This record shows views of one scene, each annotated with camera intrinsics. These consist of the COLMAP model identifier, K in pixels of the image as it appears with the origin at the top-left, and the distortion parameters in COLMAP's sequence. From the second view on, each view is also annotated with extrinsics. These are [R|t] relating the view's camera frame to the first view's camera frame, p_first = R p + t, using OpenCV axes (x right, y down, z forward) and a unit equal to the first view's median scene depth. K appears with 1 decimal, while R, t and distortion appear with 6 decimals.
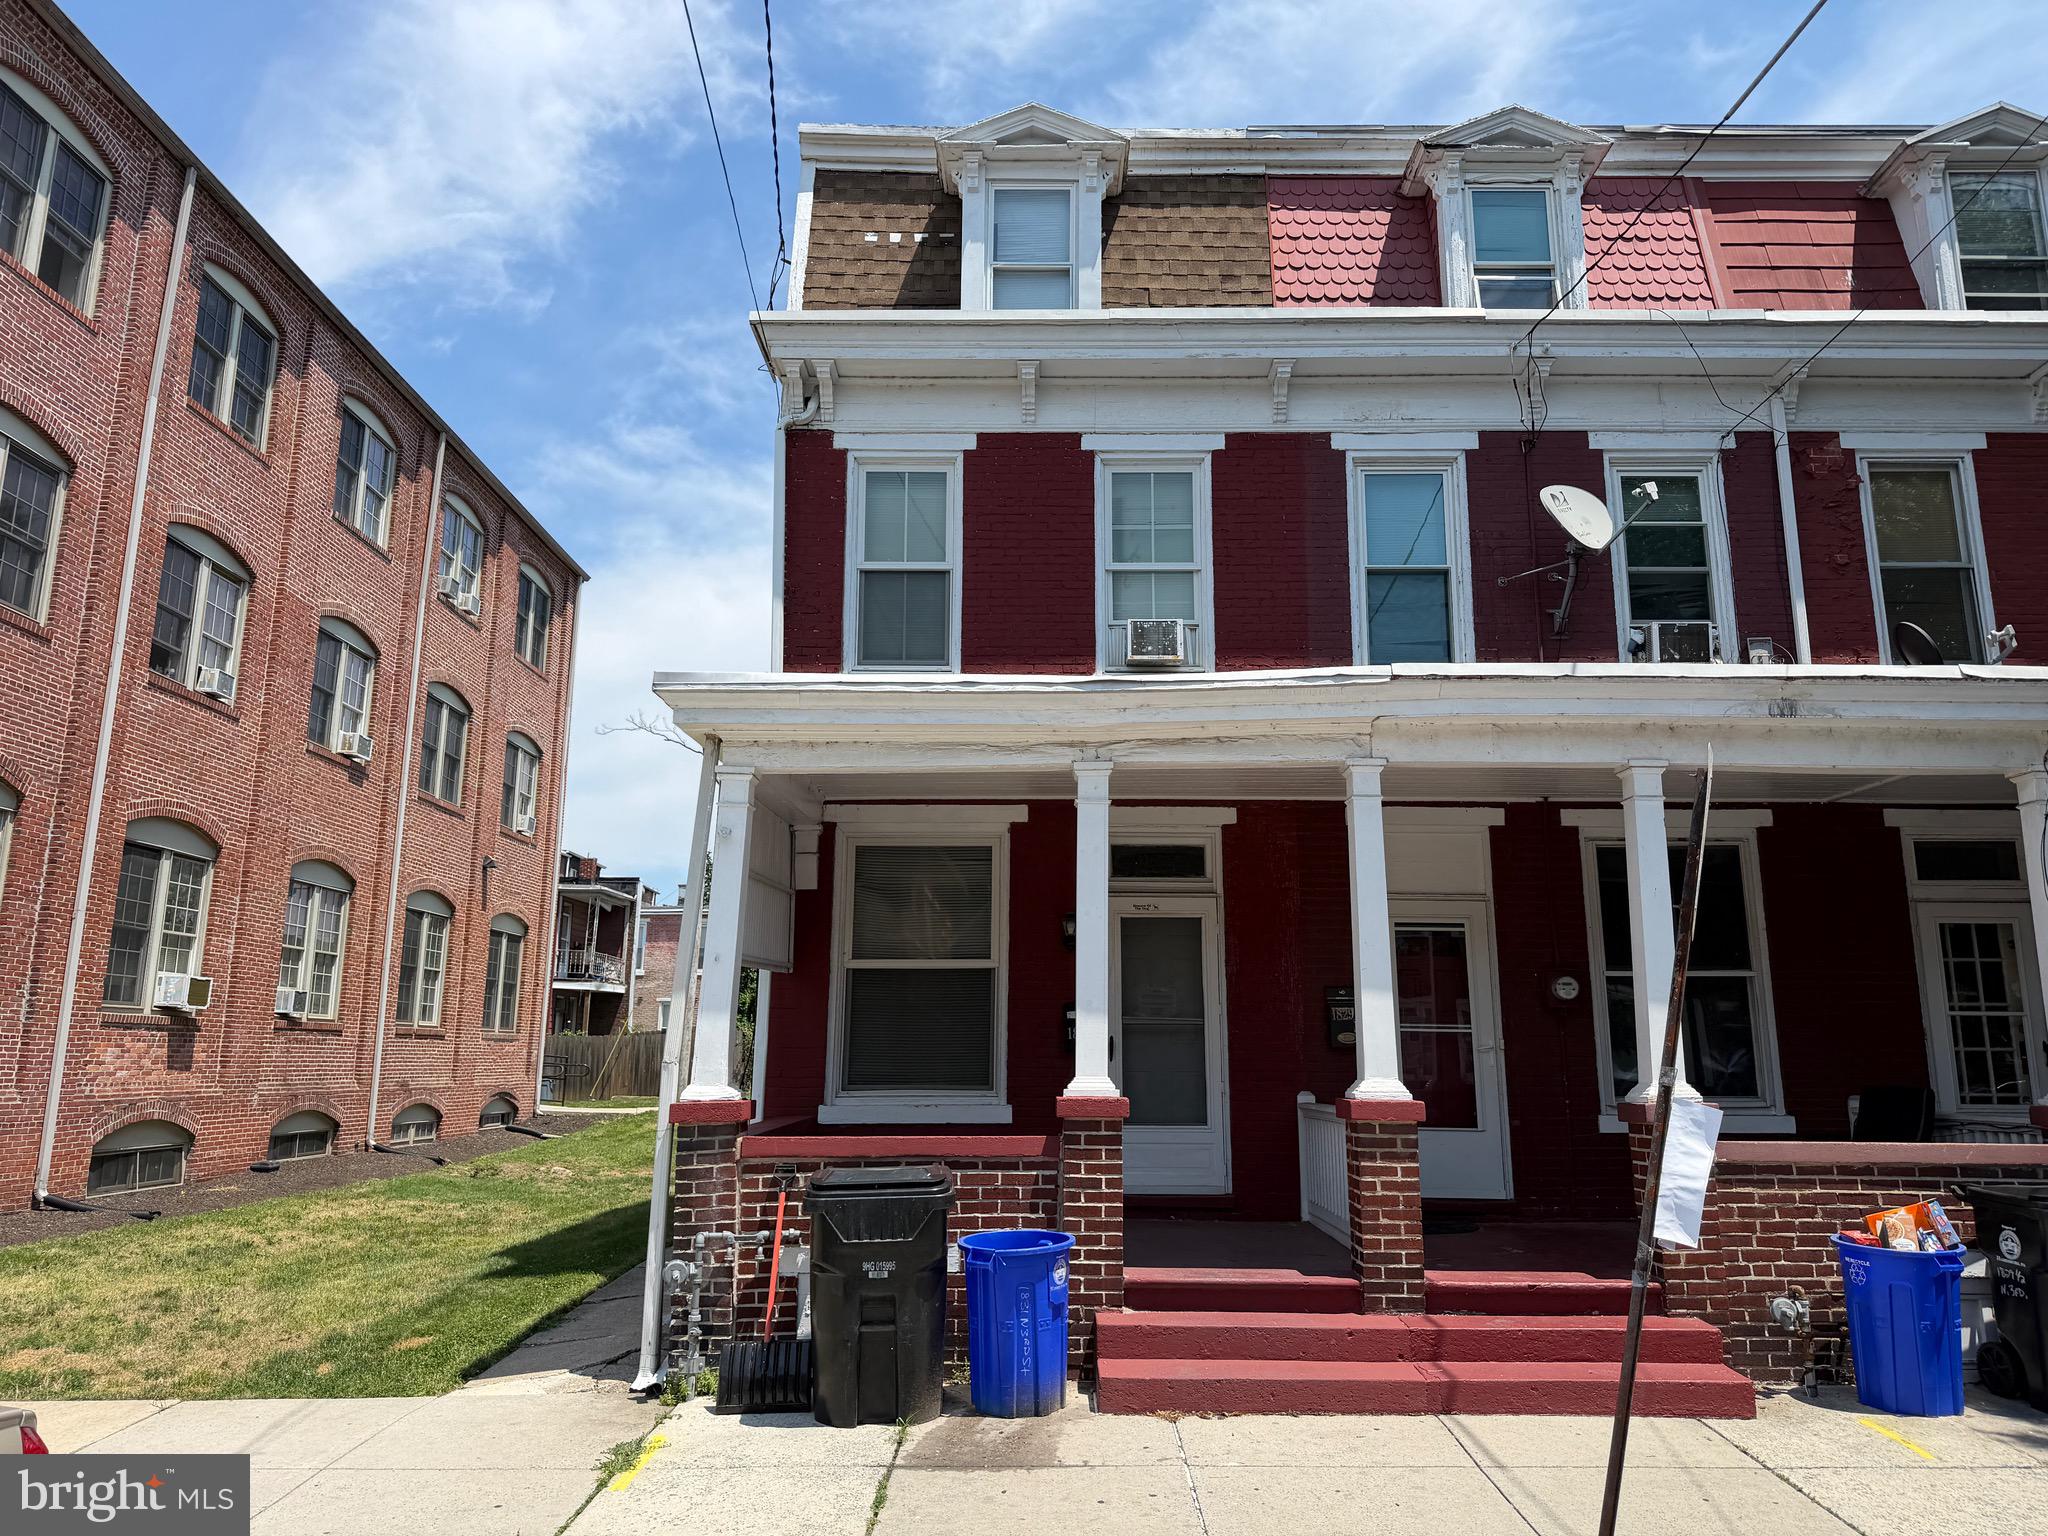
lens RADIAL K [[1437.1, 0, 1019.6], [0, 1437.1, 757.3], [0, 0, 1]] dist [0.030282, -0.023339]
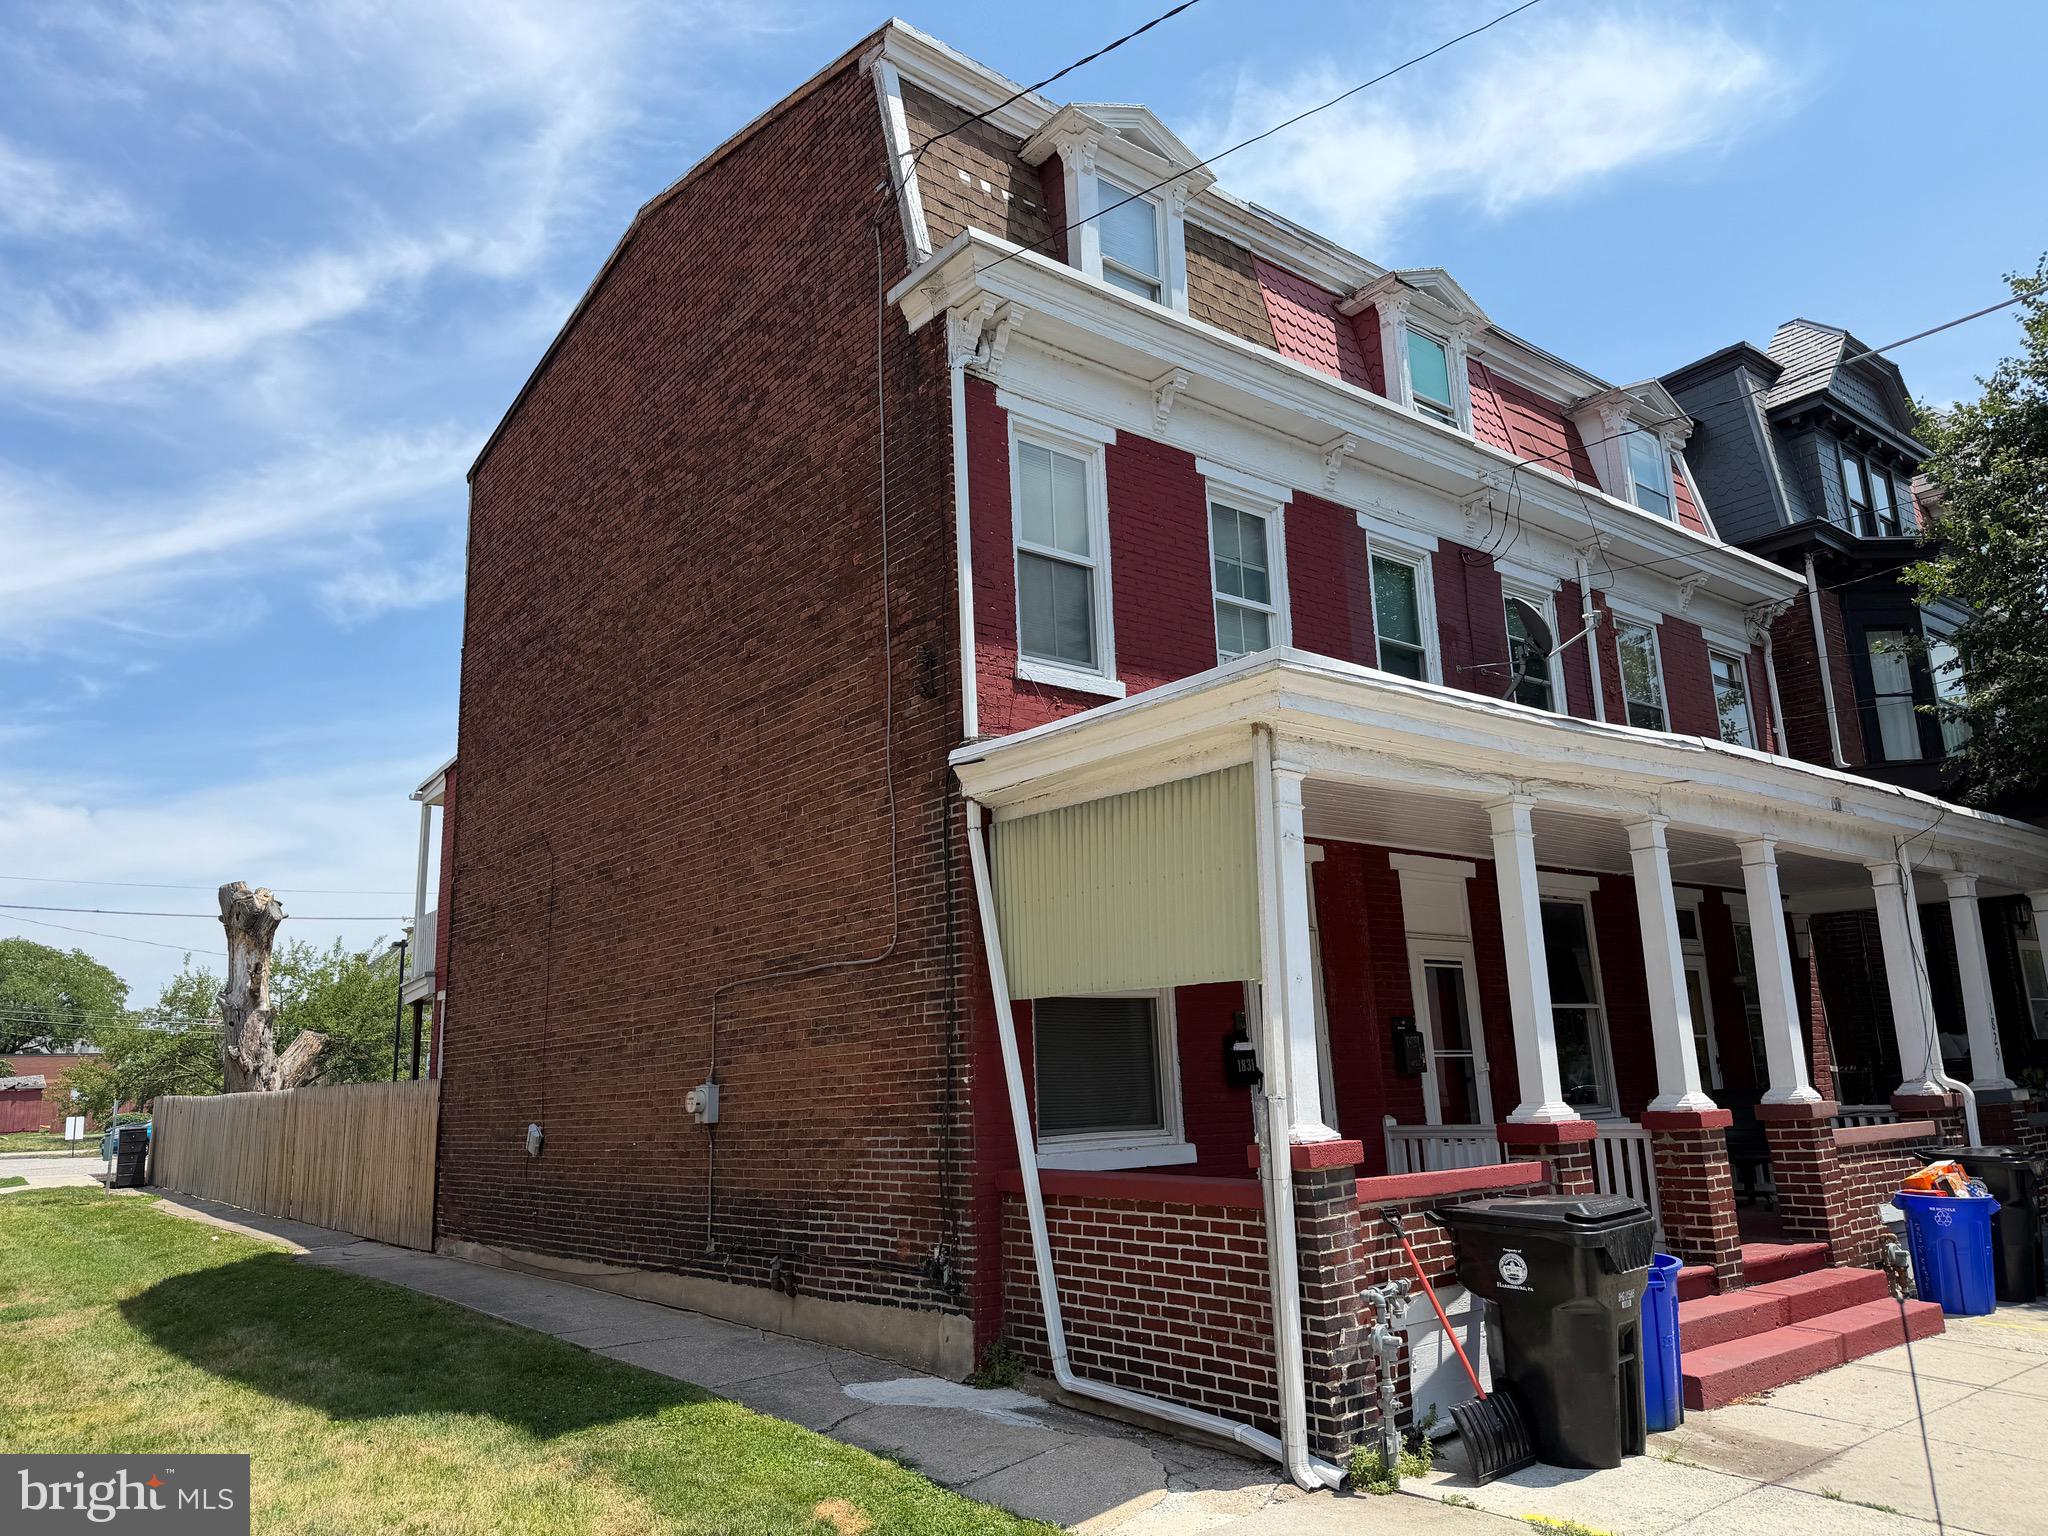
lens RADIAL K [[1437.1, 0, 1024.7], [0, 1437.1, 772.9], [0, 0, 1]] dist [0.030282, -0.023339]
pose [[0.777923, 0.103440, 0.619787, -0.638000], [-0.087944, 0.994572, -0.055608, 0.055960], [-0.622175, -0.011248, 0.782797, 0.299114]]
